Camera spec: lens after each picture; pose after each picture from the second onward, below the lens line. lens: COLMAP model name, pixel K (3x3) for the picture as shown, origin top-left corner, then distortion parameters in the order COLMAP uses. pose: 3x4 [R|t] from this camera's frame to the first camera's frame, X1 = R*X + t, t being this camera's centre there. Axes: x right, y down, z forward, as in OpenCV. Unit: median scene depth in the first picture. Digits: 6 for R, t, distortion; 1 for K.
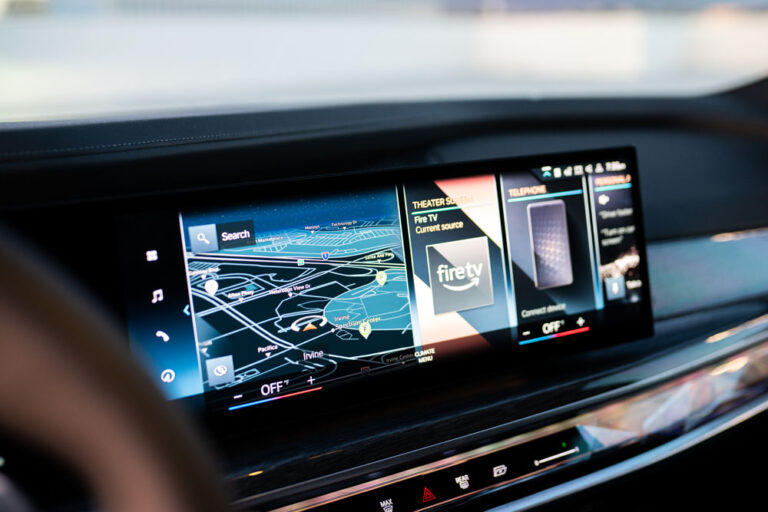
lens RADIAL K [[720.7, 0, 379.1], [0, 720.7, 252.6], [0, 0, 1]] dist [-0.016845, 0.000000]
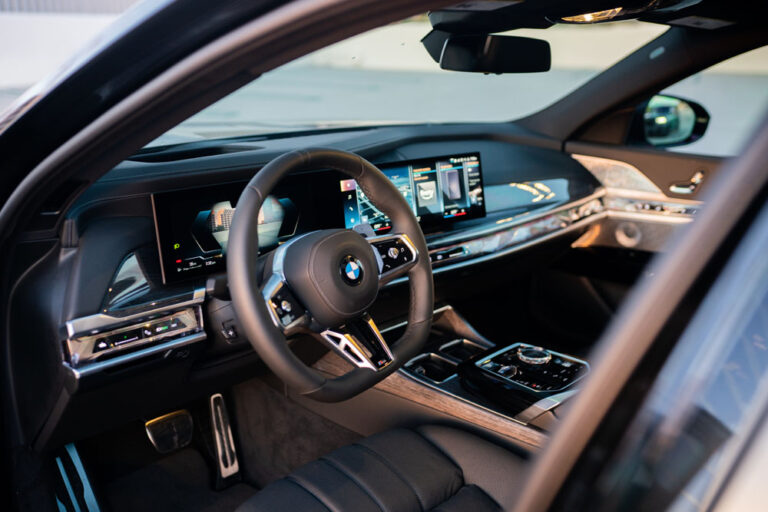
lens RADIAL K [[720.7, 0, 384.6], [0, 720.7, 257.1], [0, 0, 1]] dist [-0.016845, 0.000000]
pose [[0.975661, -0.020170, 0.218353, -0.698660], [0.010169, 0.998851, 0.046833, 0.145398], [-0.219047, -0.043473, 0.974745, -1.865880]]
